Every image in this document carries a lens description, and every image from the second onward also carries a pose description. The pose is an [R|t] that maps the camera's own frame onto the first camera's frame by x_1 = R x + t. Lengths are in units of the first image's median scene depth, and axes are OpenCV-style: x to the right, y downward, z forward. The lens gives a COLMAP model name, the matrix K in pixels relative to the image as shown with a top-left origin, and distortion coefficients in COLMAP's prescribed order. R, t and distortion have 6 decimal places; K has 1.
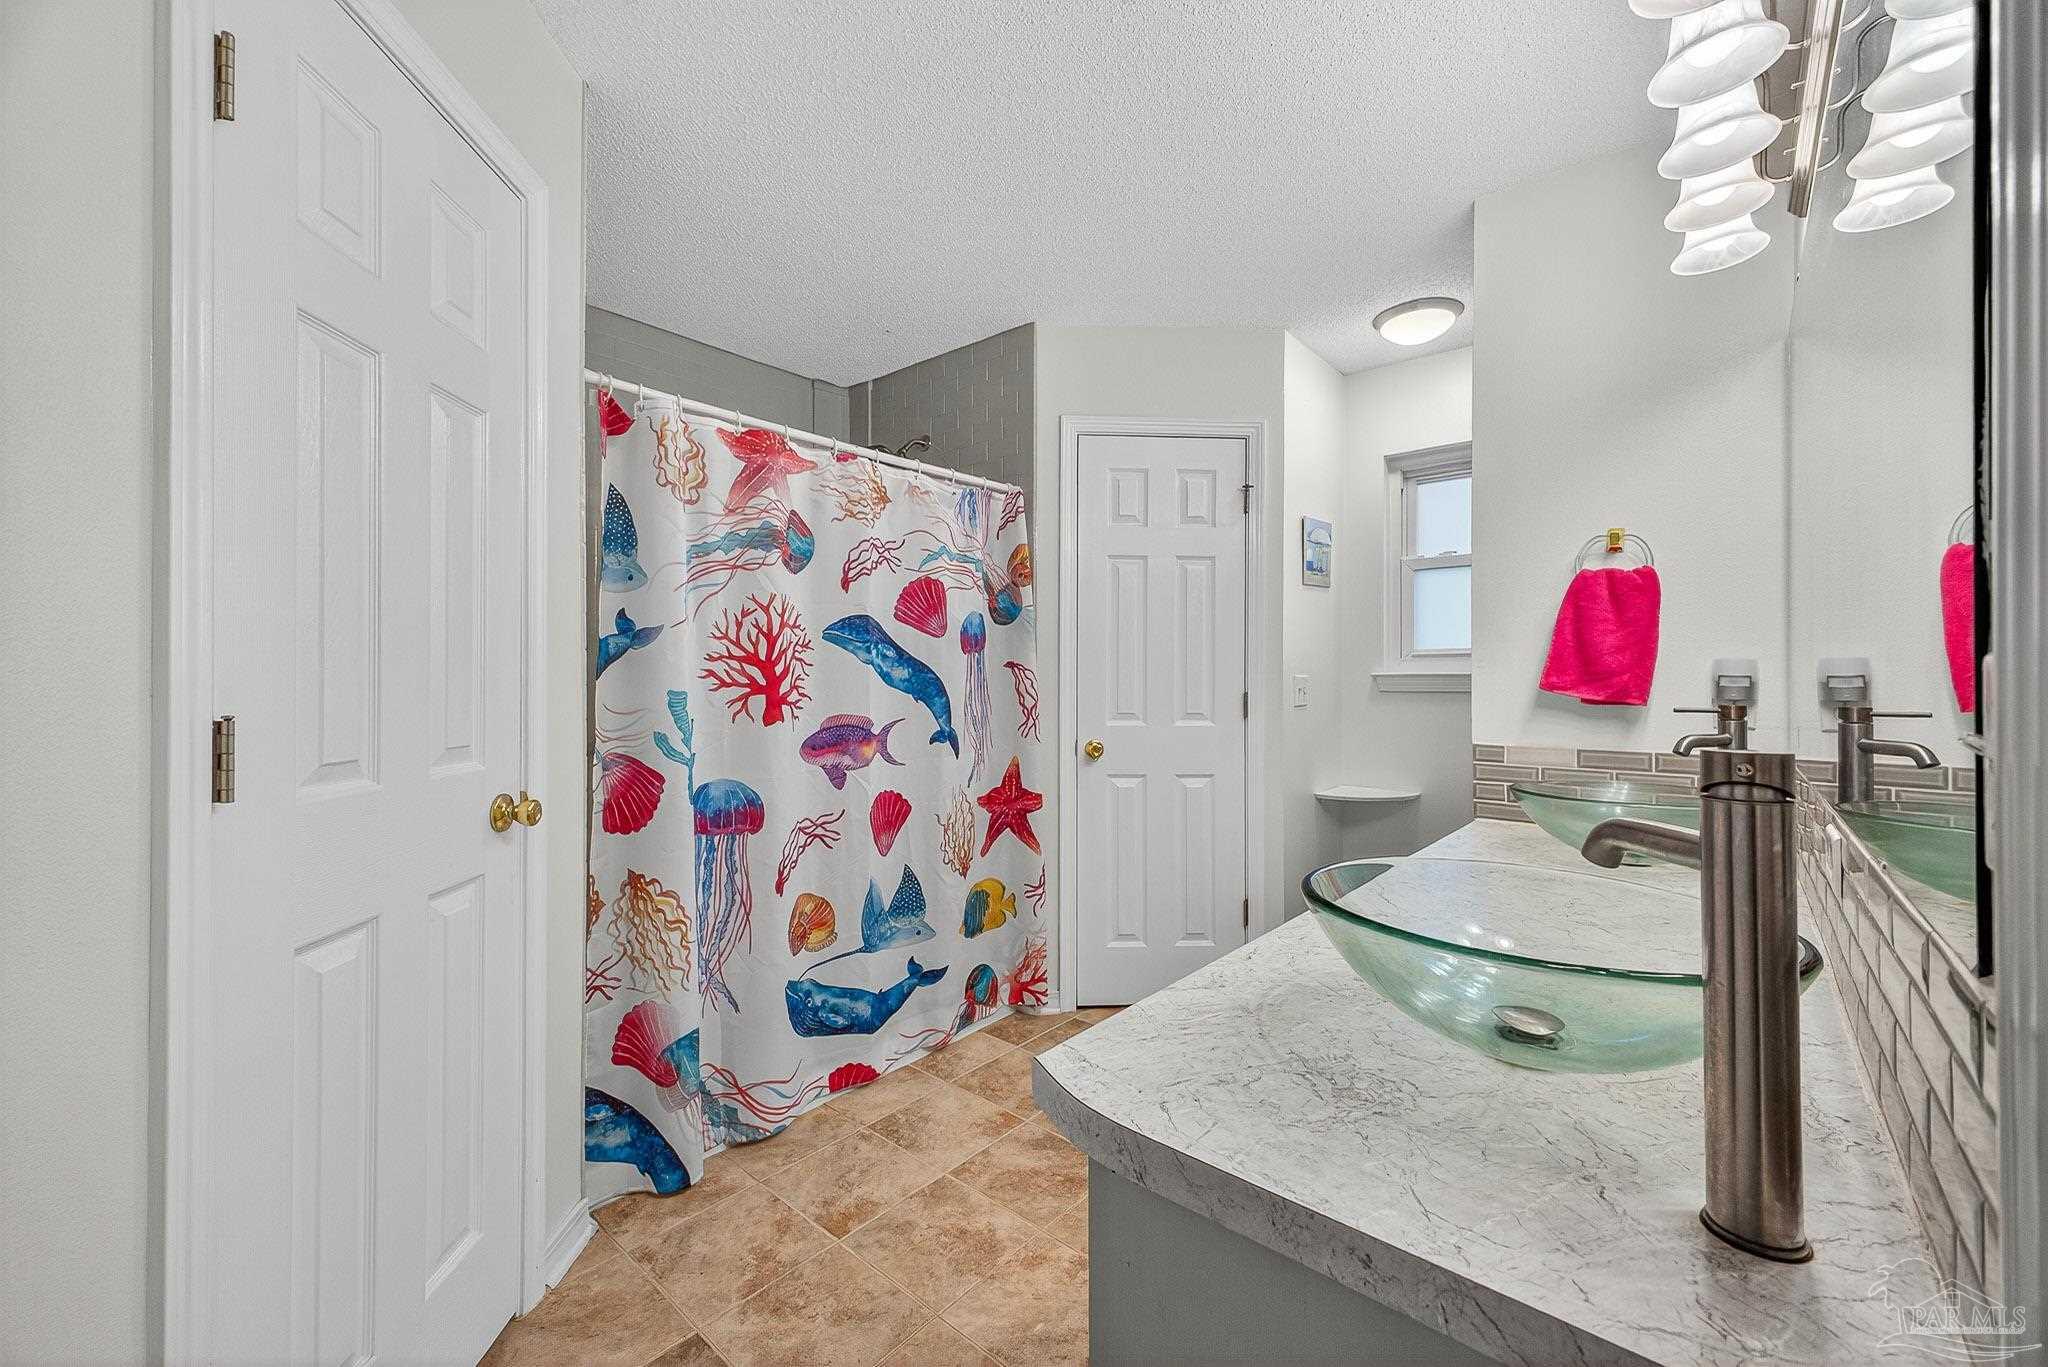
lens RADIAL K [[805.1, 0, 1027.8], [0, 805.1, 673.5], [0, 0, 1]] dist [0.000266, -0.000278]
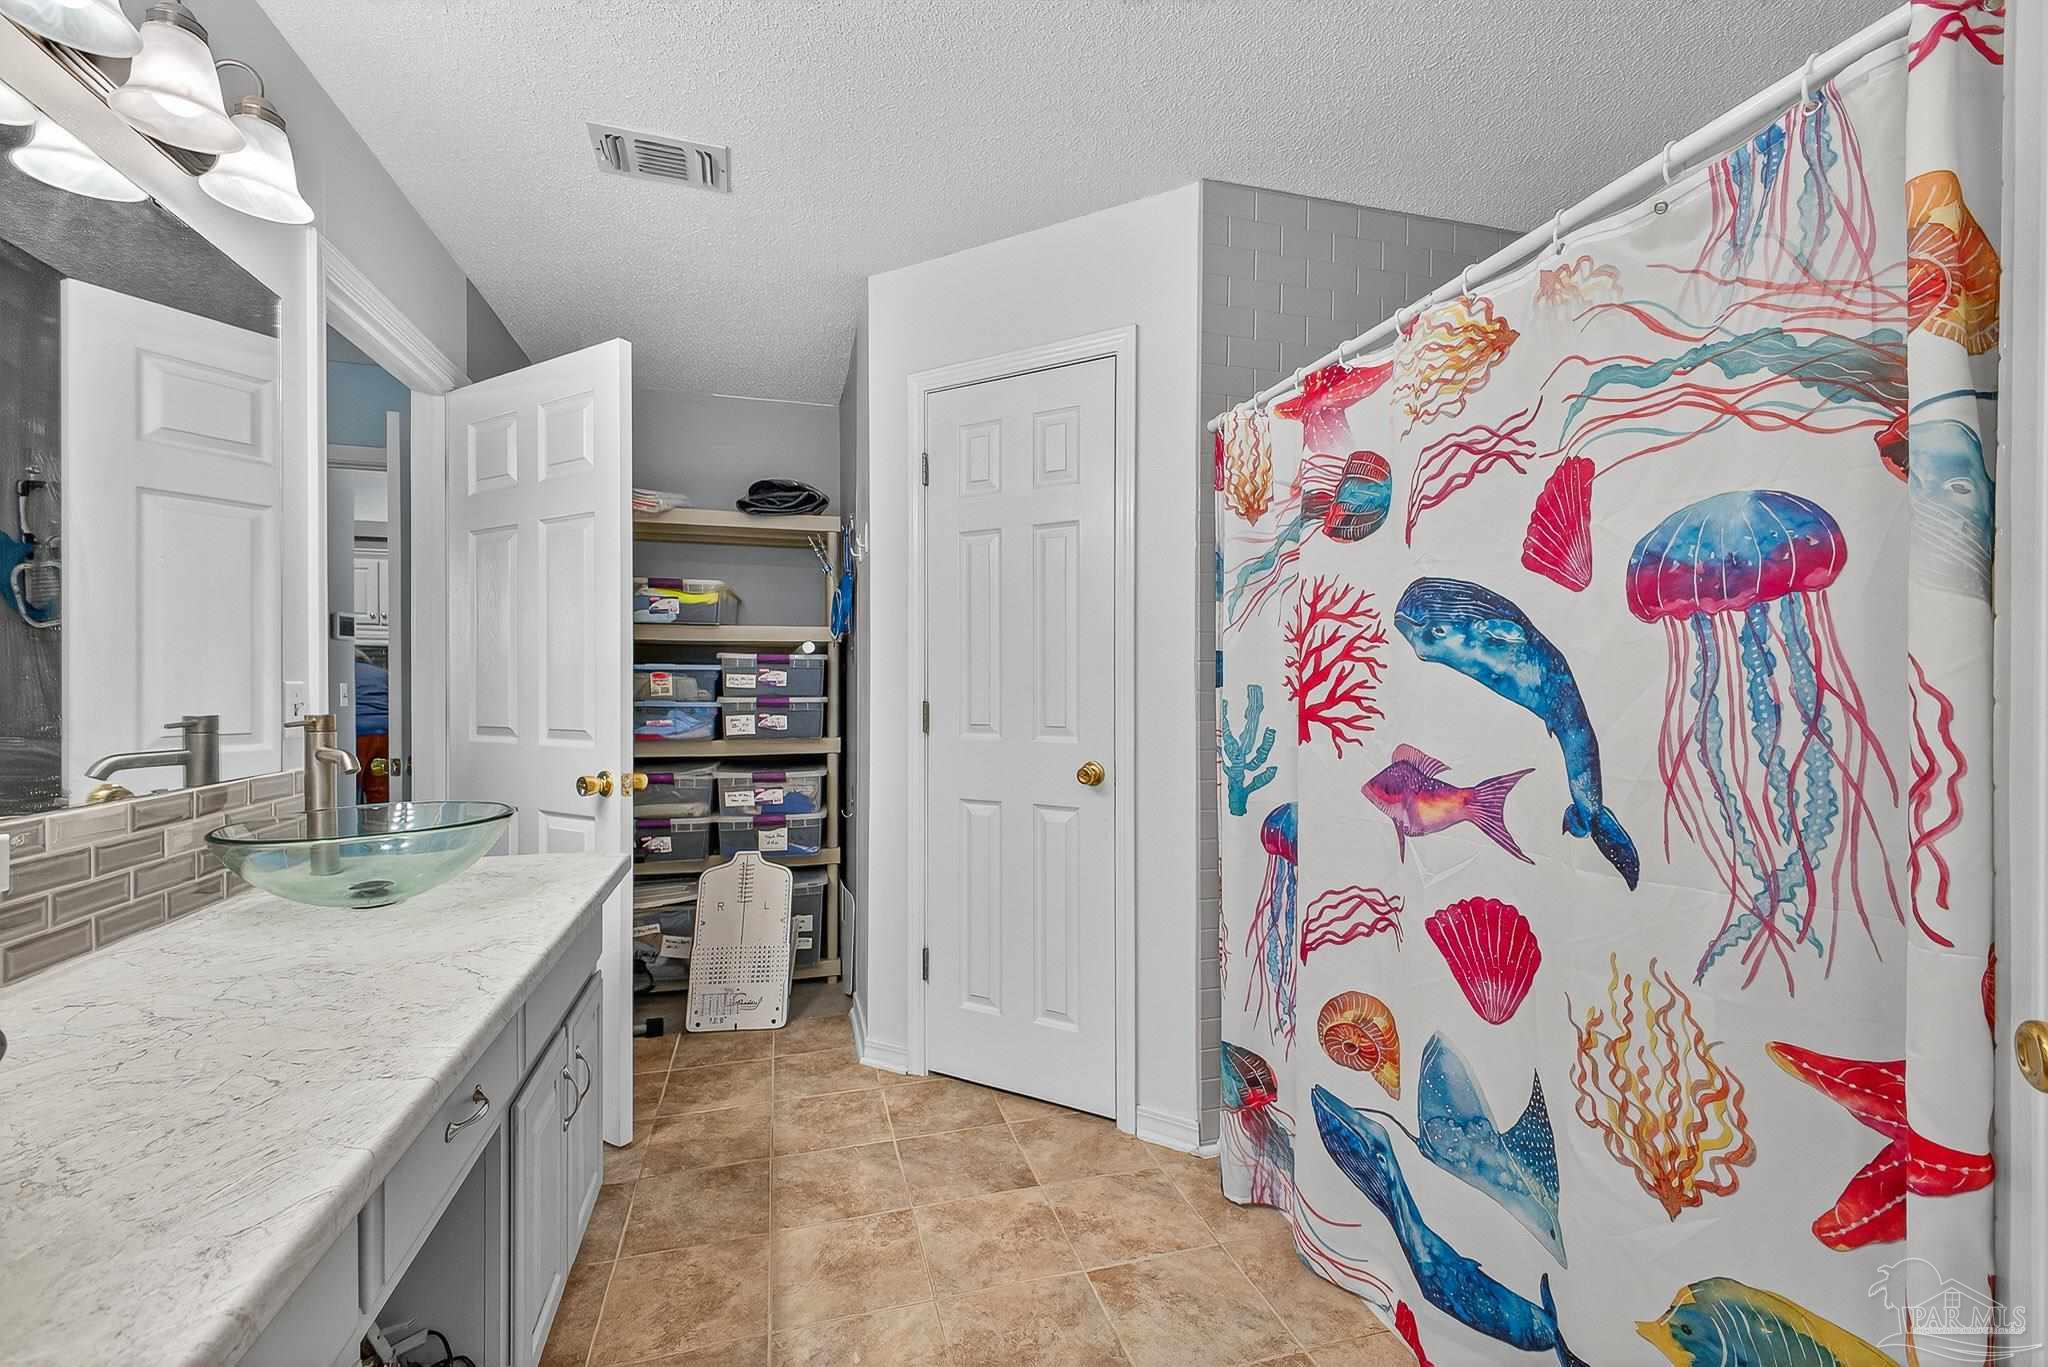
lens RADIAL K [[879.9, 0, 1024.0], [0, 879.9, 683.5], [0, 0, 1]] dist [-0.000707, -0.000186]
pose [[-0.565356, -0.003338, -0.824840, 0.502898], [0.005607, 0.999953, -0.007889, 0.007972], [0.824828, -0.009085, -0.565311, 1.148258]]
